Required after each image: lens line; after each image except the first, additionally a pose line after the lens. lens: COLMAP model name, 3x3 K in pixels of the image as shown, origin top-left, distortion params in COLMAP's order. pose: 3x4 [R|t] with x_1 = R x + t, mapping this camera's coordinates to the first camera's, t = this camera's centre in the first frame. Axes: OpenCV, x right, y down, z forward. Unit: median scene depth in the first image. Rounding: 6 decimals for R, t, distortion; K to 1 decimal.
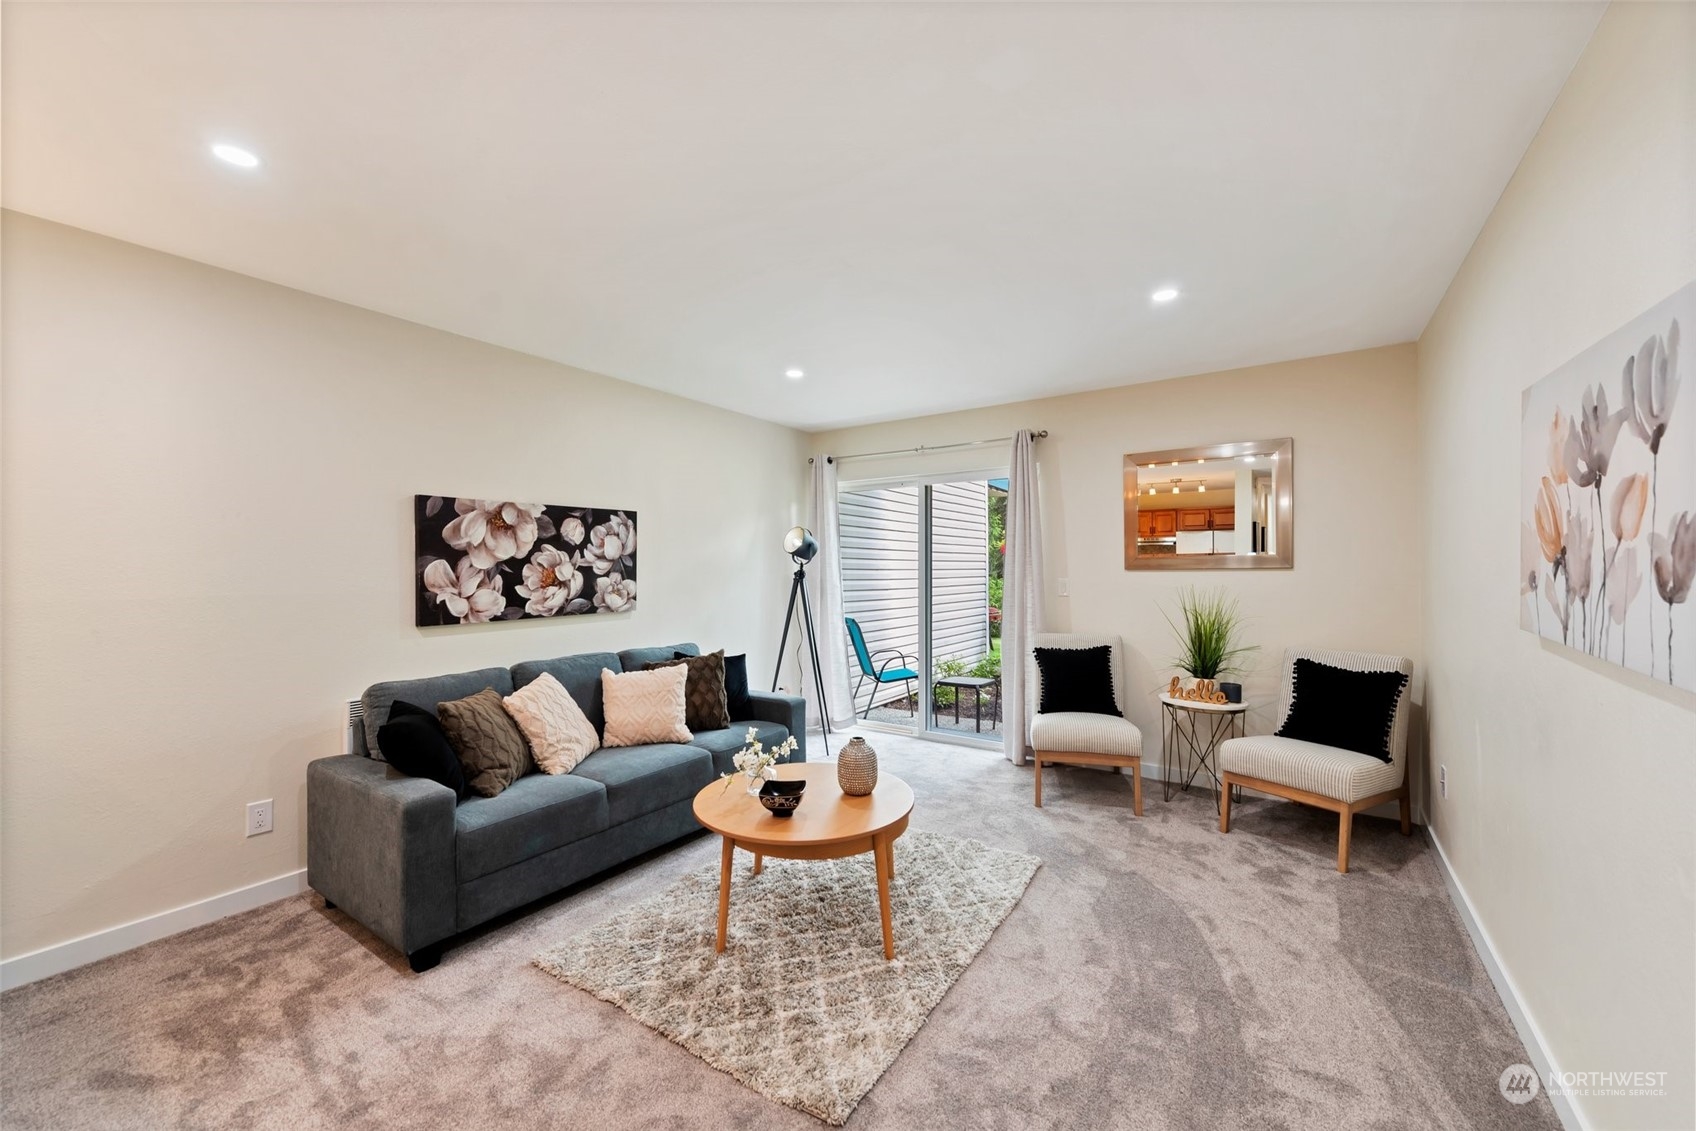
lens RADIAL K [[677.6, 0, 852.1], [0, 677.6, 566.8], [0, 0, 1]] dist [0.015285, 0.000044]
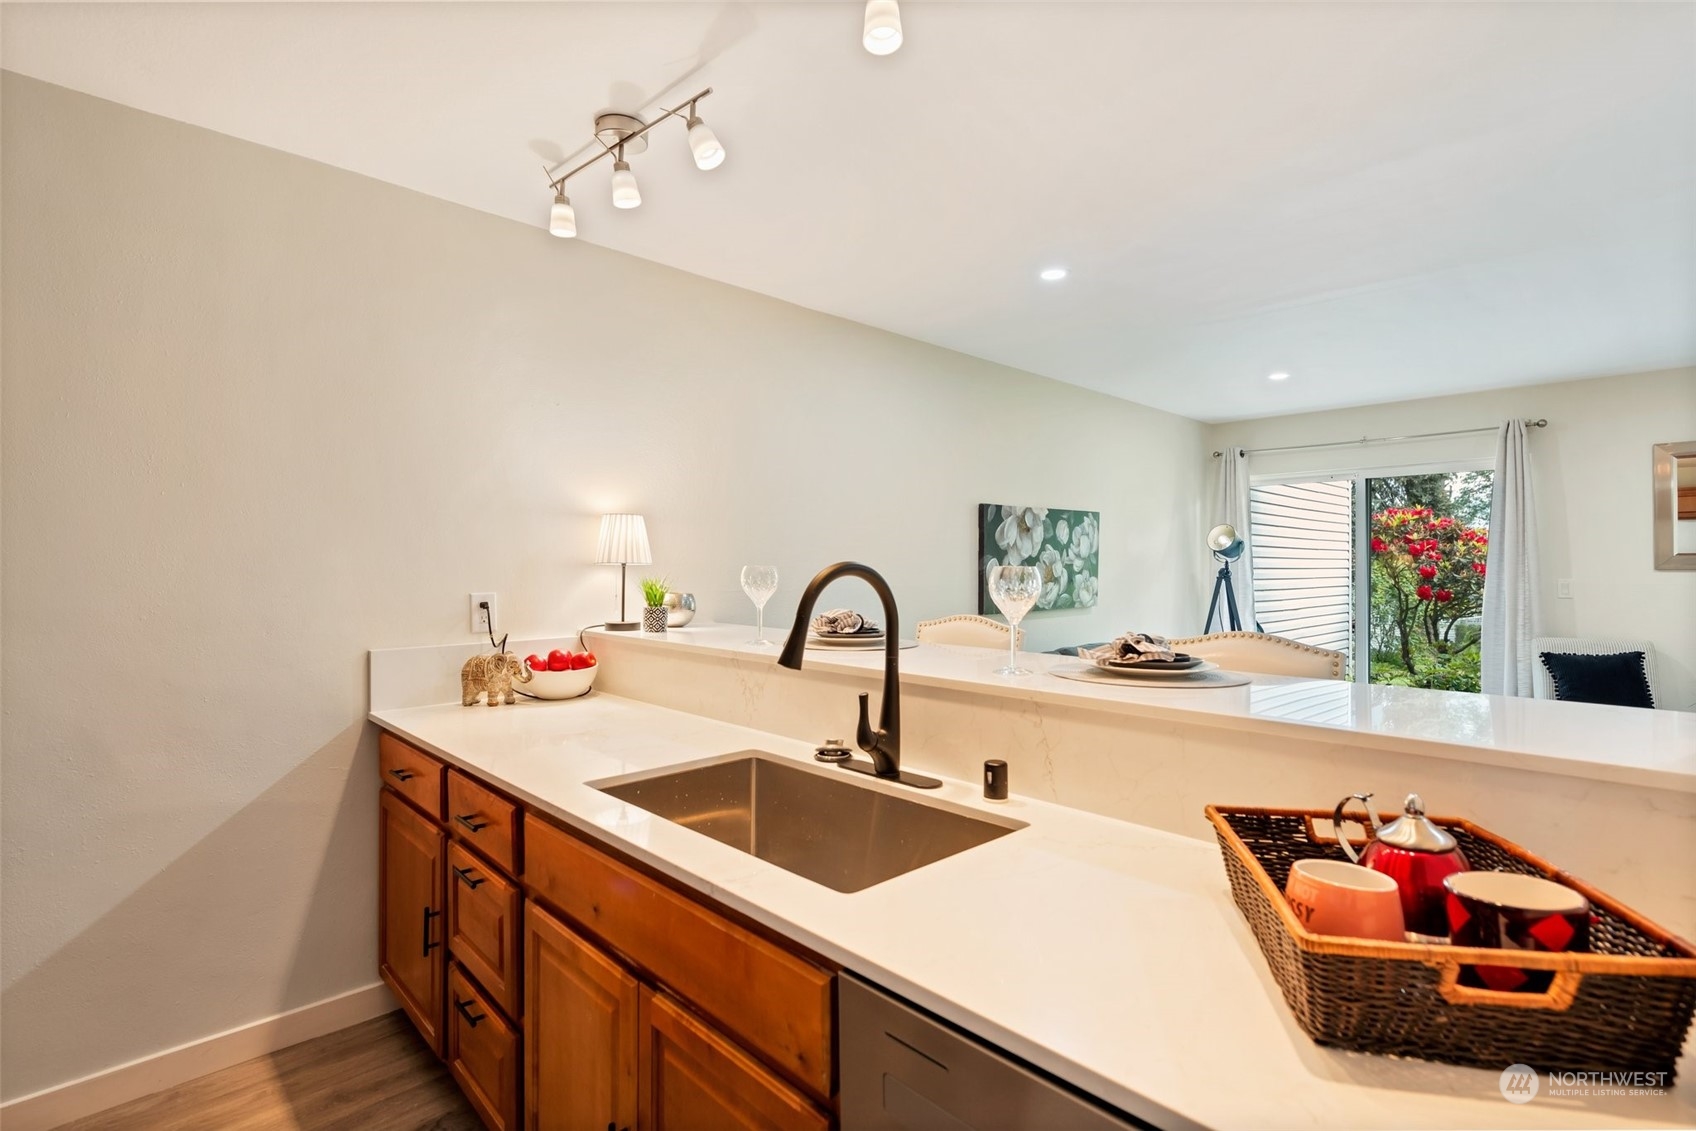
lens RADIAL K [[814.3, 0, 845.0], [0, 814.3, 562.1], [0, 0, 1]] dist [0.001599, -0.000195]
pose [[0.971043, 0.001599, -0.238900, -0.429365], [-0.002617, 0.999989, -0.003946, 0.002134], [0.238891, 0.004457, 0.971036, -0.351277]]
